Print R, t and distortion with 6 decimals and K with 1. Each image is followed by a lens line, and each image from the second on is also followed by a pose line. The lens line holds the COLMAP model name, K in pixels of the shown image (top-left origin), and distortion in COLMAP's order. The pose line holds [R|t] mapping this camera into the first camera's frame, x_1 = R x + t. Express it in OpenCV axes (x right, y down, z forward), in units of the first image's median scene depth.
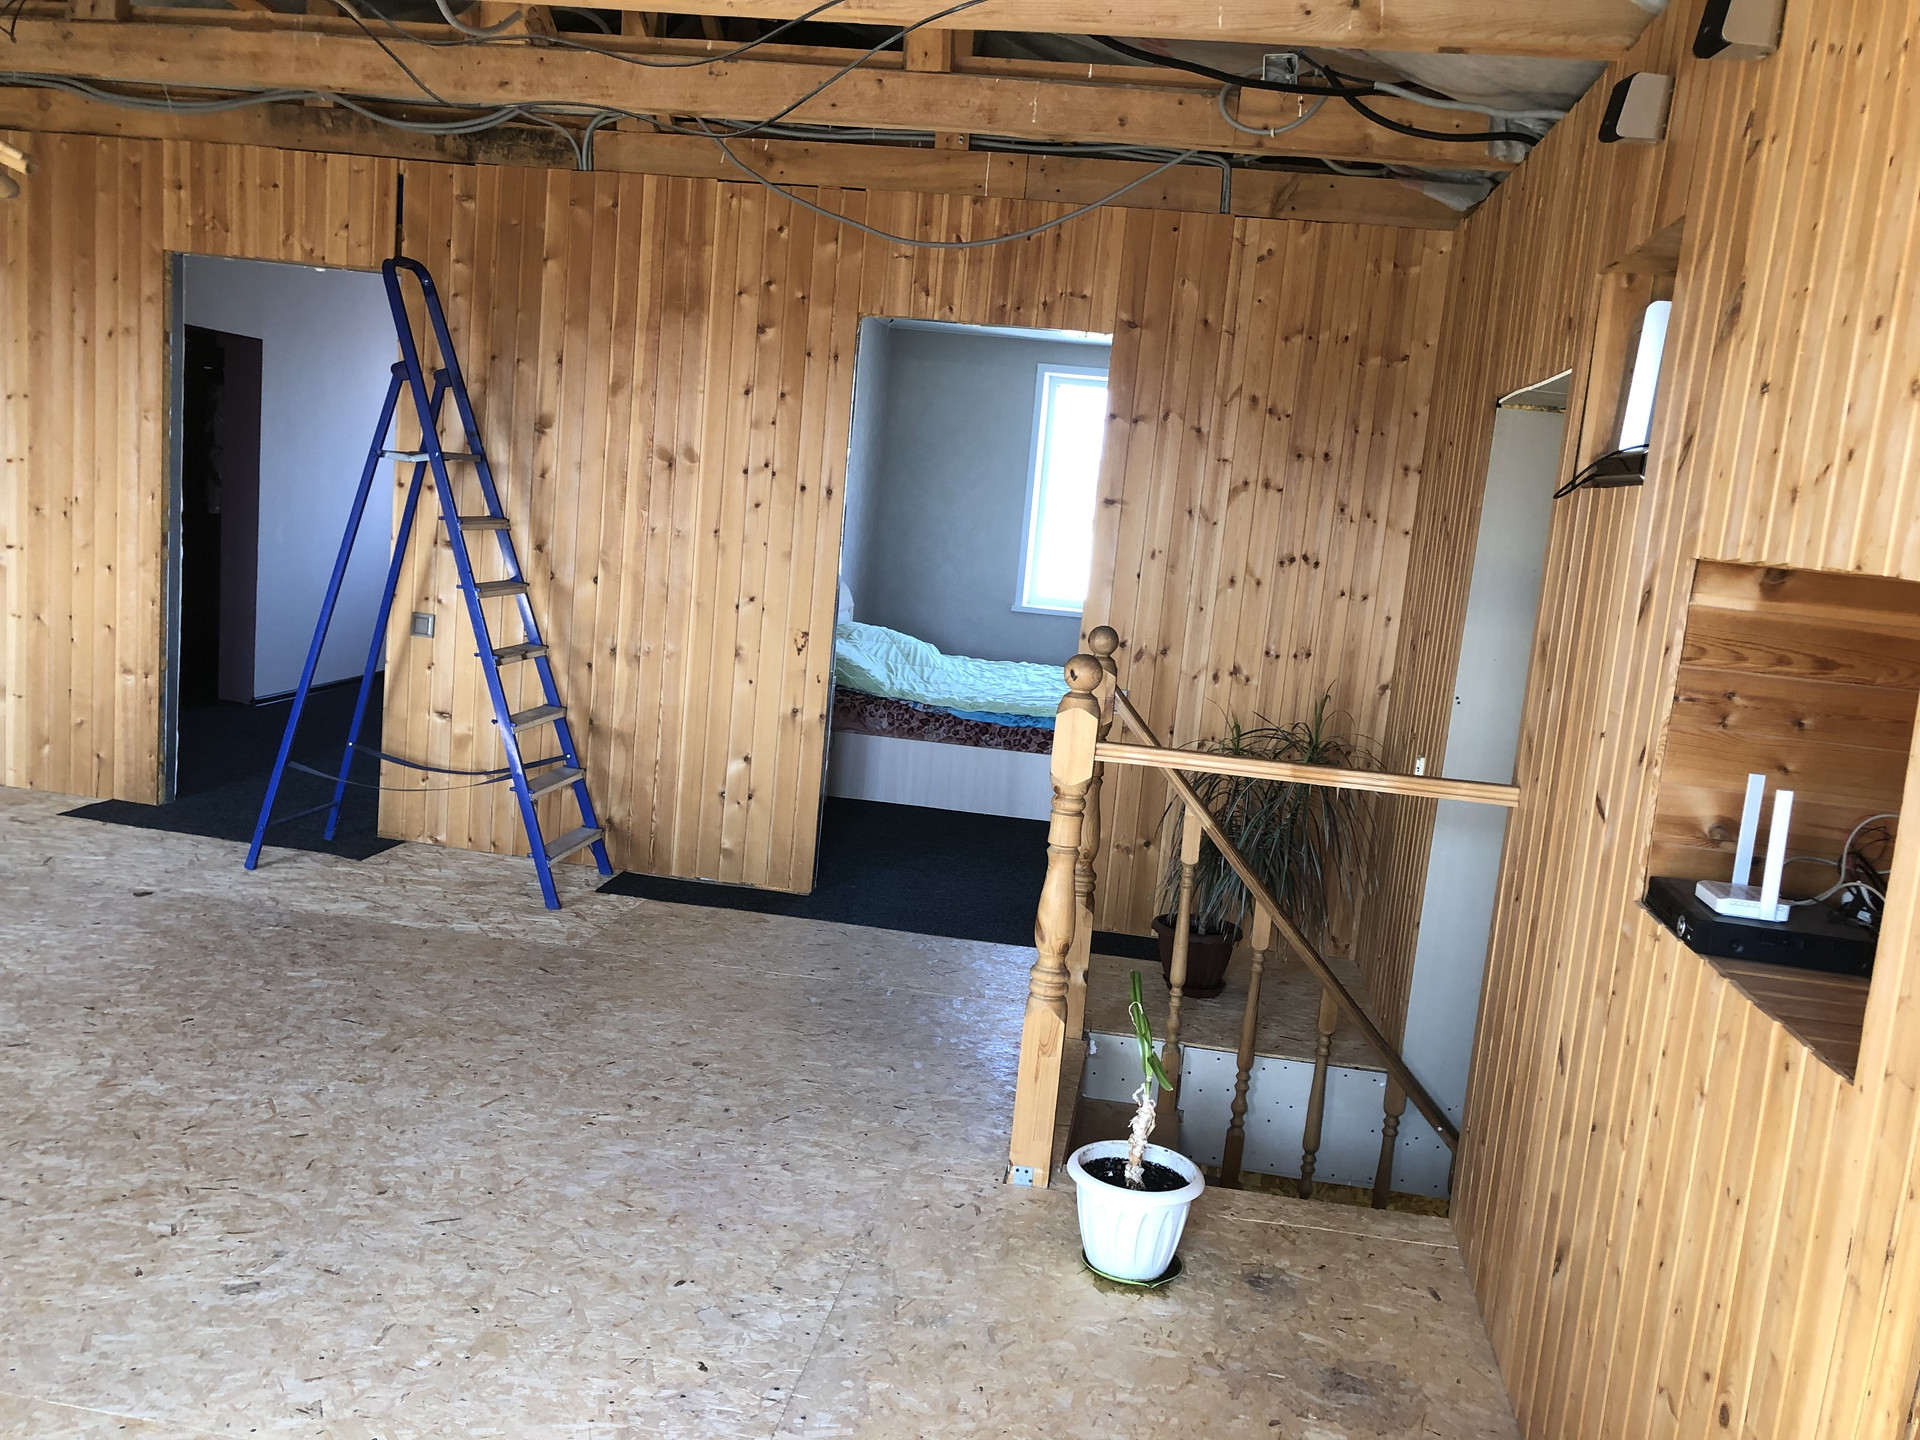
lens RADIAL K [[1605.4, 0, 954.7], [0, 1605.4, 730.7], [0, 0, 1]] dist [0.039061, -0.013310]
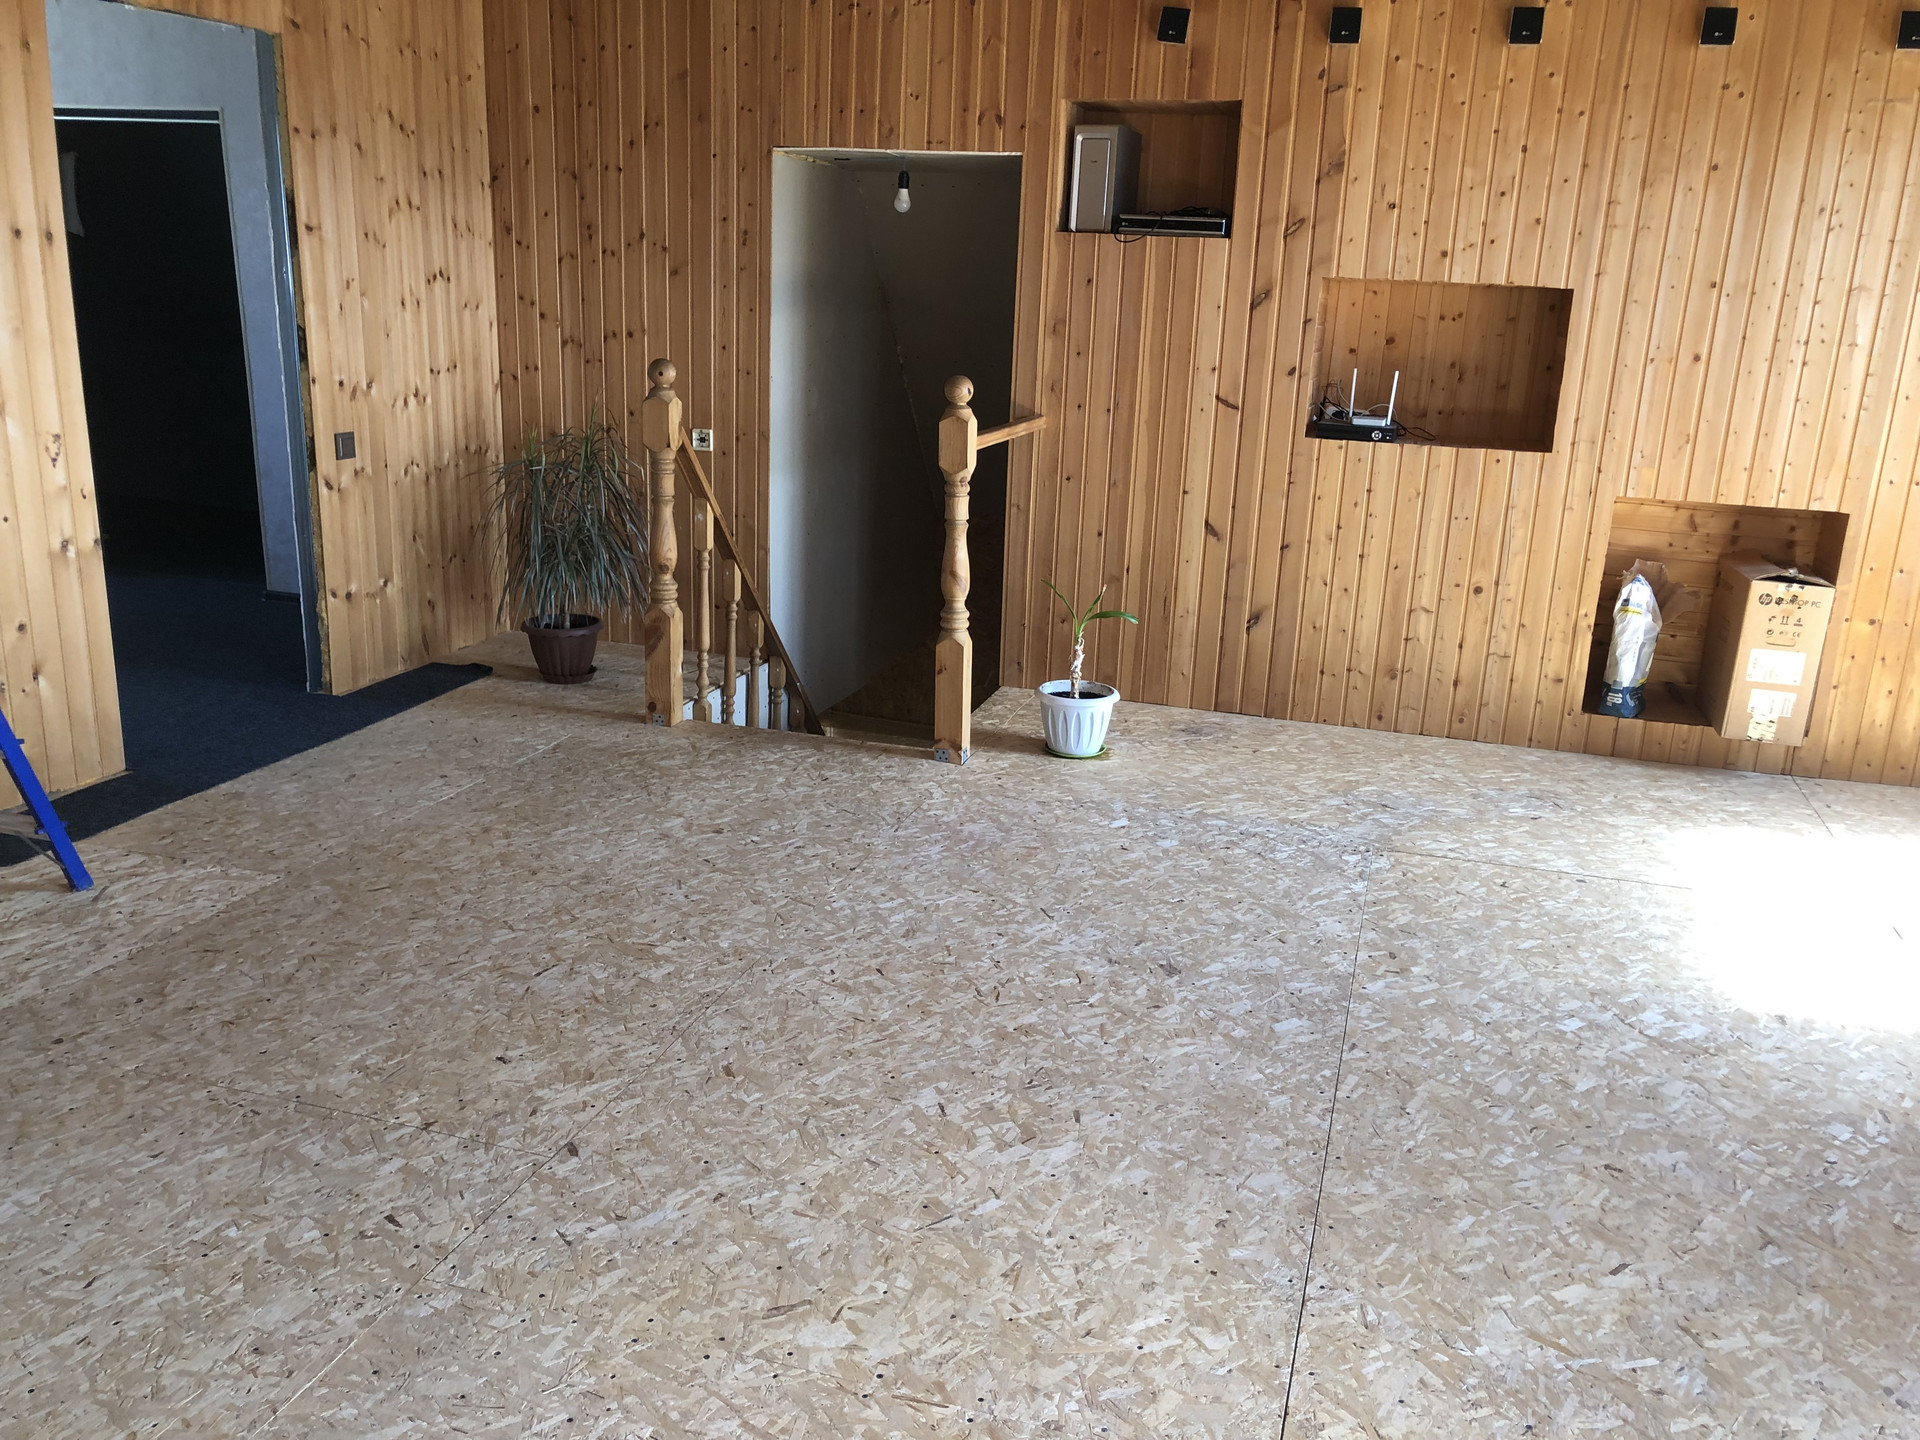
lens RADIAL K [[1605.4, 0, 957.0], [0, 1605.4, 714.0], [0, 0, 1]] dist [0.039061, -0.013310]
pose [[0.143114, -0.341885, 0.928781, -0.814232], [0.130029, 0.936801, 0.324801, -0.137071], [-0.981127, 0.074285, 0.178524, 0.499298]]
